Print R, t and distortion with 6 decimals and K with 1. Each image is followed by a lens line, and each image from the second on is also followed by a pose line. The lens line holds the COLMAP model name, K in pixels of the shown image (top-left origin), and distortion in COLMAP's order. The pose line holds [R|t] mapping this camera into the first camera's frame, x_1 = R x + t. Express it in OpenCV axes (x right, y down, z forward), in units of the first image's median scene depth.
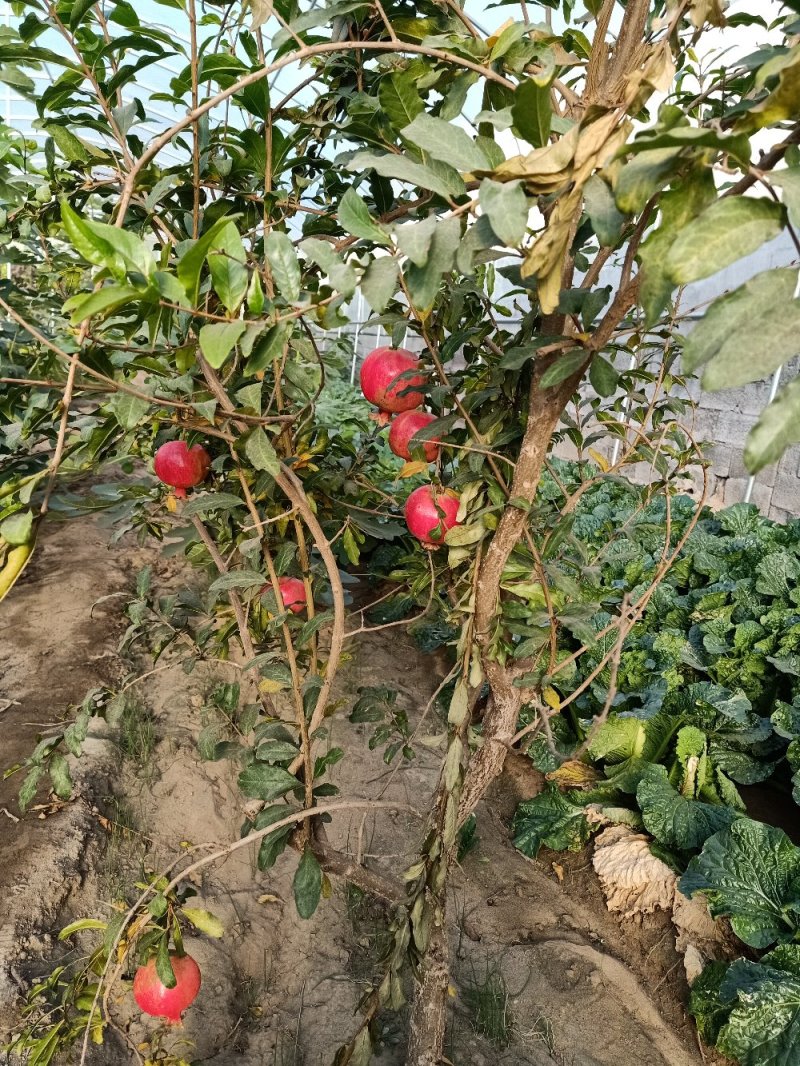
lens RADIAL K [[796.4, 0, 401.5], [0, 796.4, 515.2], [0, 0, 1]] dist [0.059065, -0.101523]
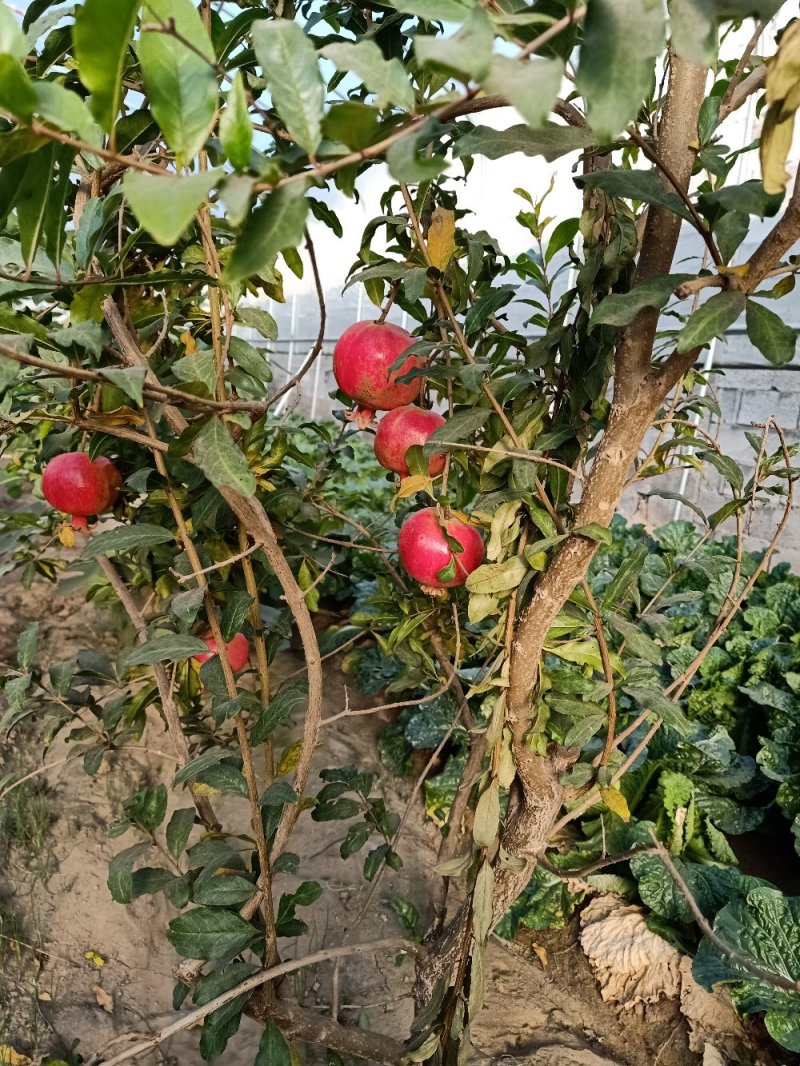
lens RADIAL K [[796.4, 0, 401.5], [0, 796.4, 515.2], [0, 0, 1]] dist [0.059065, -0.101523]
pose [[0.993548, -0.014809, 0.112440, -0.047129], [0.017691, 0.999539, -0.024678, -0.008309], [-0.112022, 0.026508, 0.993352, 0.170134]]
